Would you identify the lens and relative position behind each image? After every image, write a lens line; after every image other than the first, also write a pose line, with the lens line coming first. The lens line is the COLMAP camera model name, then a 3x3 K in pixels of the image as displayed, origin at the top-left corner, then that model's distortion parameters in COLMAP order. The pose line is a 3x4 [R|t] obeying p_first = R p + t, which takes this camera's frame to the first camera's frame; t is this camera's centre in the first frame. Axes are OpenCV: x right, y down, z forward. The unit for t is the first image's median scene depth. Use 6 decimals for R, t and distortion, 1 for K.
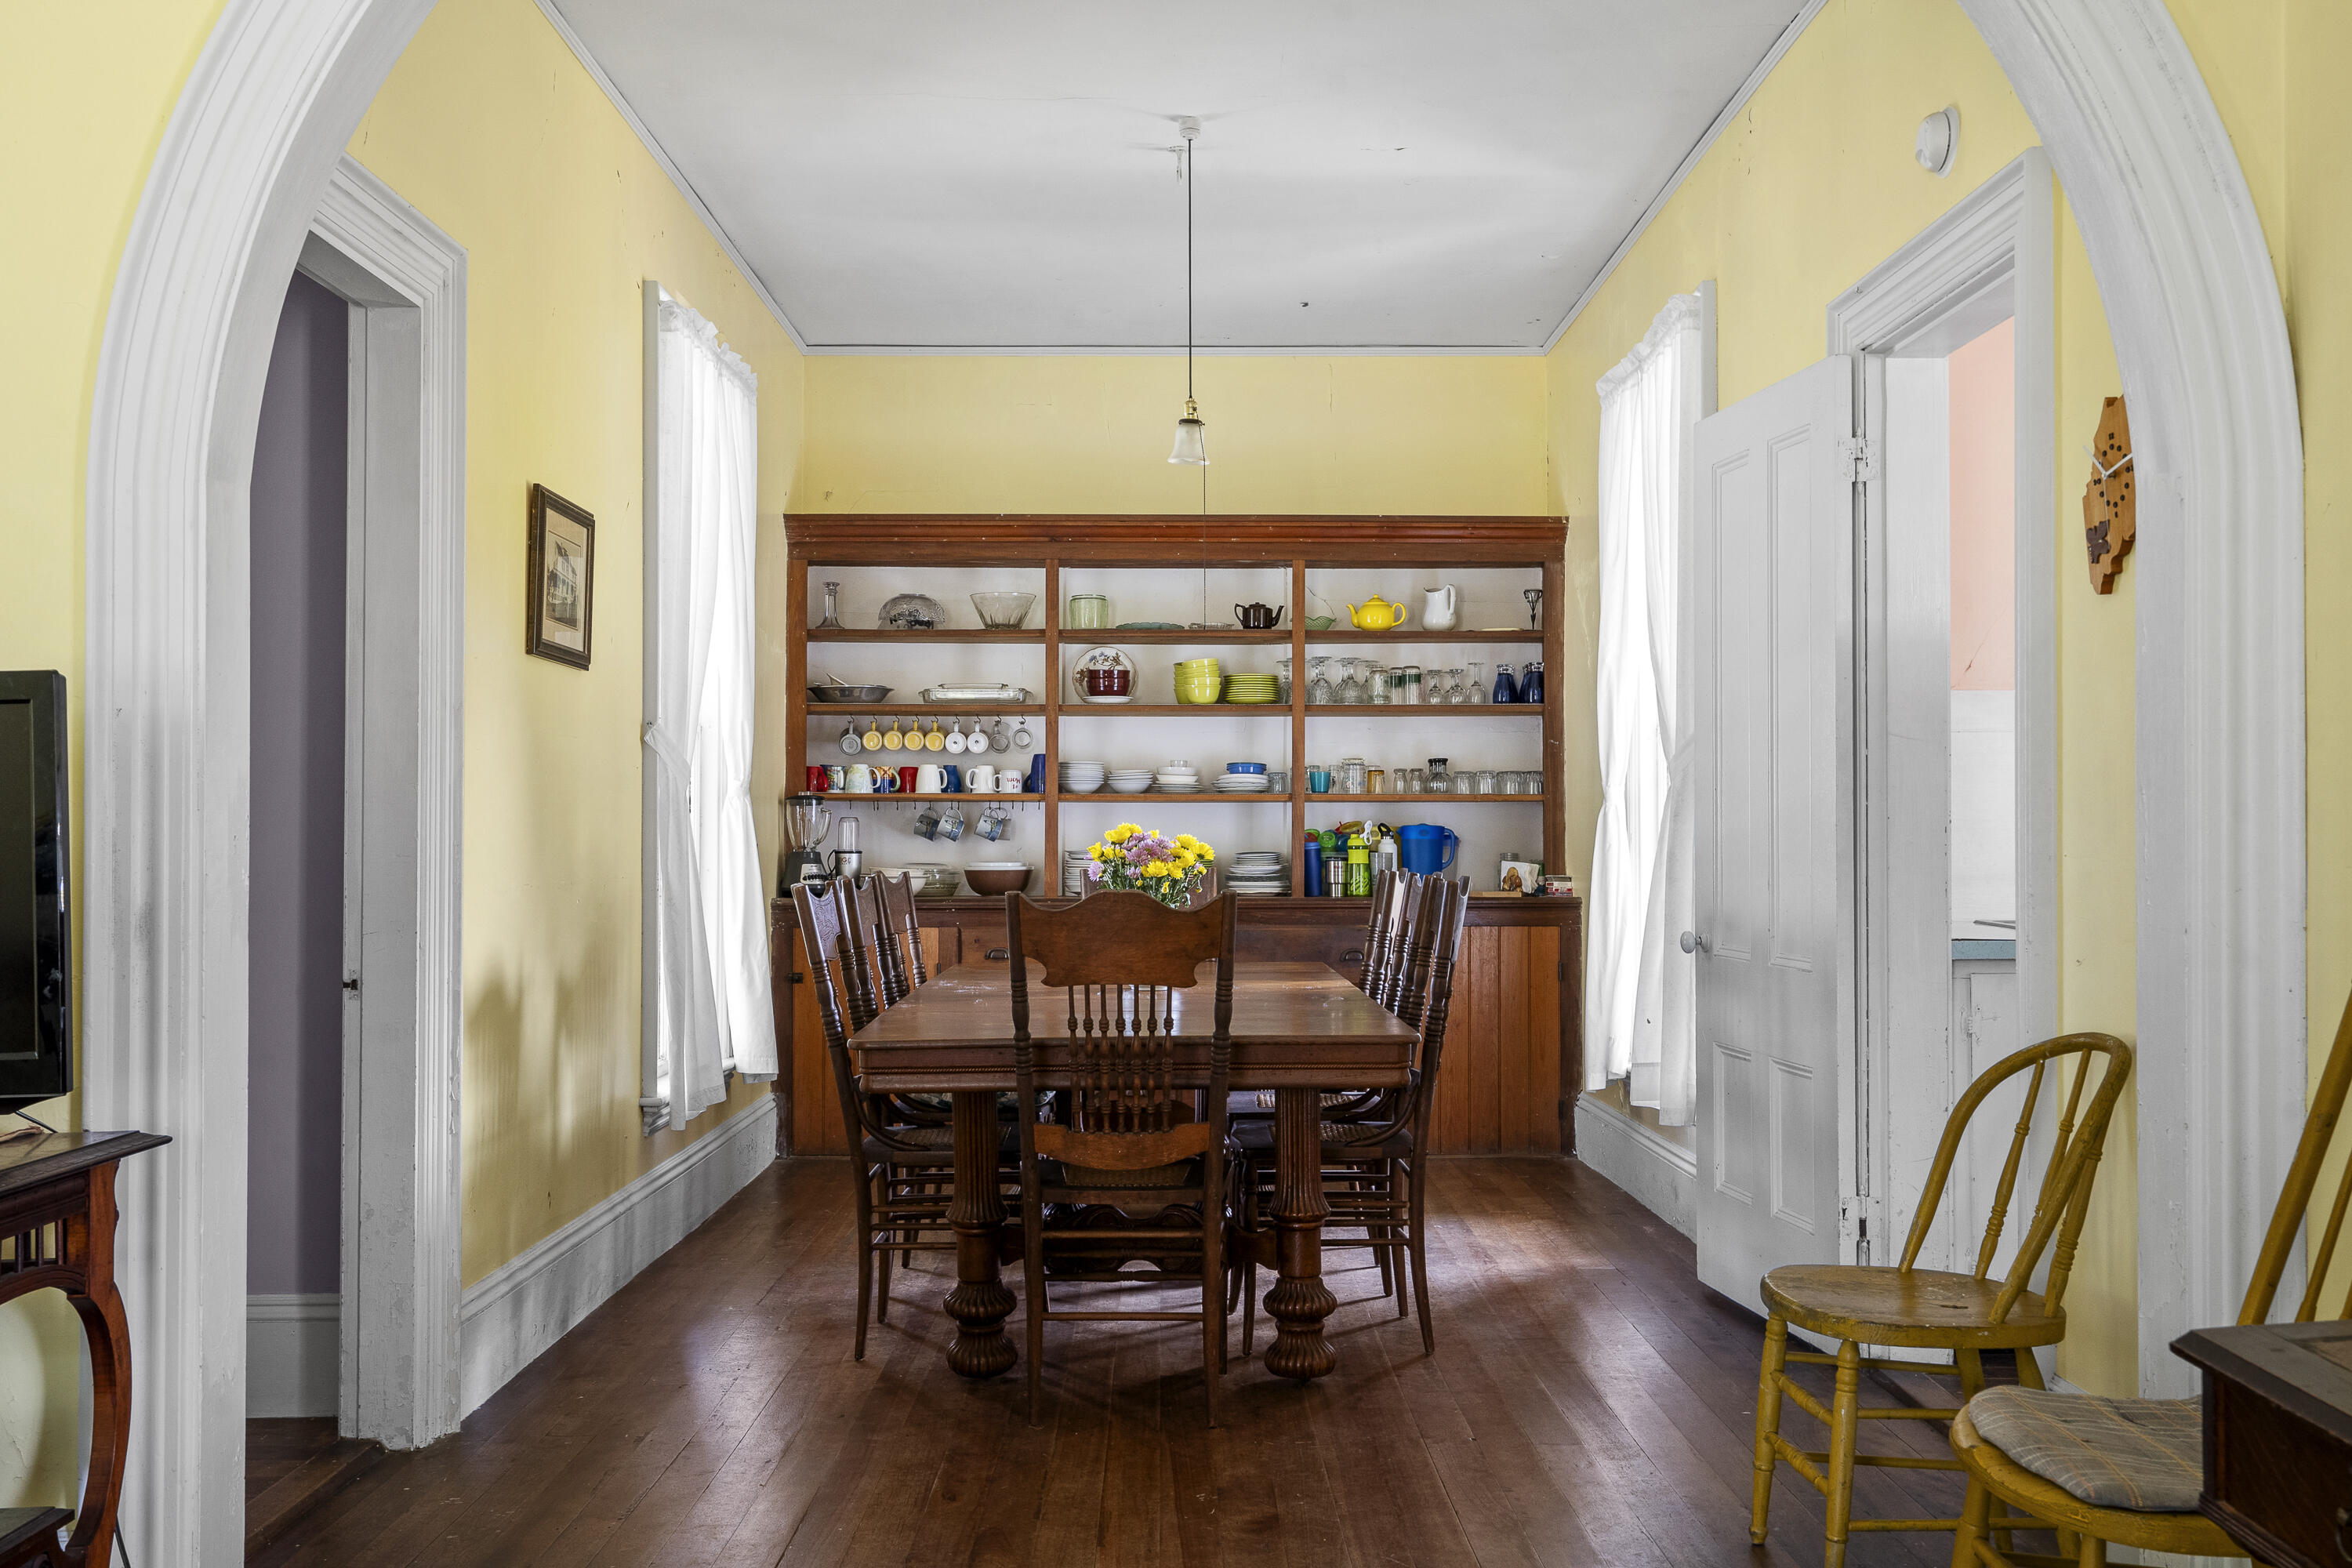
lens RADIAL K [[2128.7, 0, 1177.6], [0, 2128.7, 775.3], [0, 0, 1]] dist [0.006695, 0.000000]
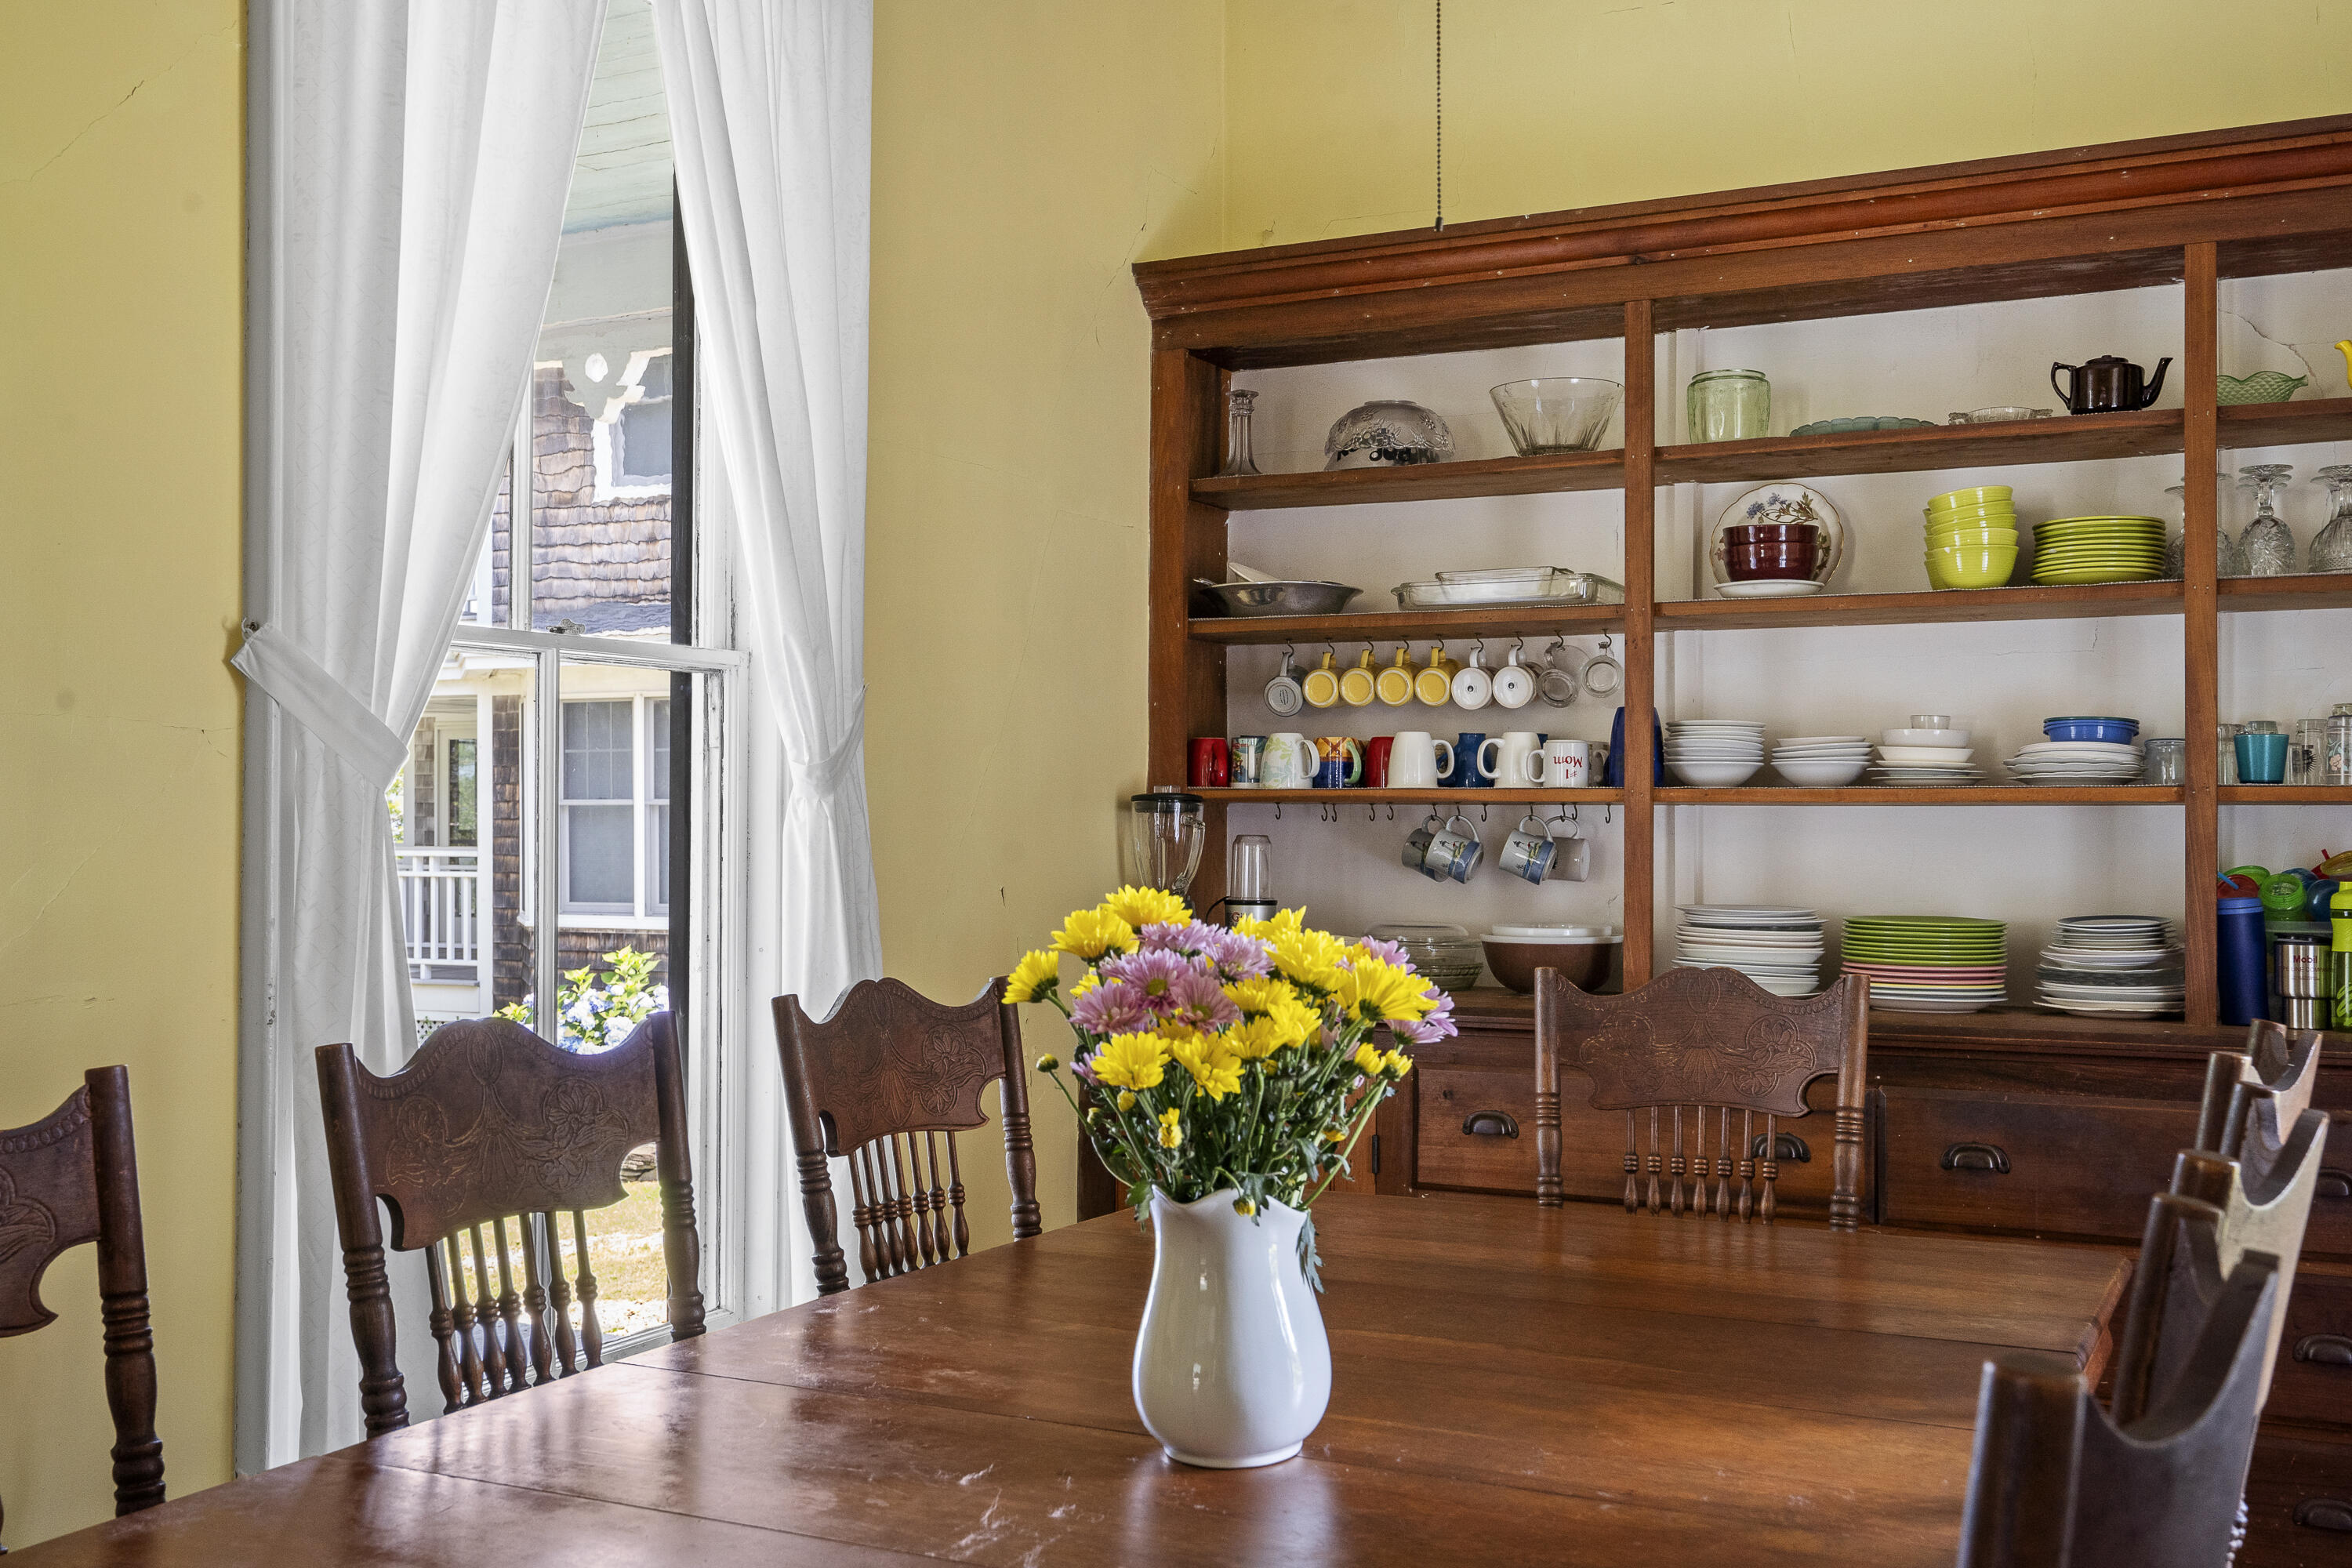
lens RADIAL K [[2387.9, 0, 1165.0], [0, 2387.9, 765.9], [0, 0, 1]] dist [0.054959, 0.000000]
pose [[0.895866, -0.008692, -0.444239, 0.084295], [0.008487, 0.999961, -0.002451, 0.004005], [0.444243, -0.001575, 0.895905, 0.459665]]
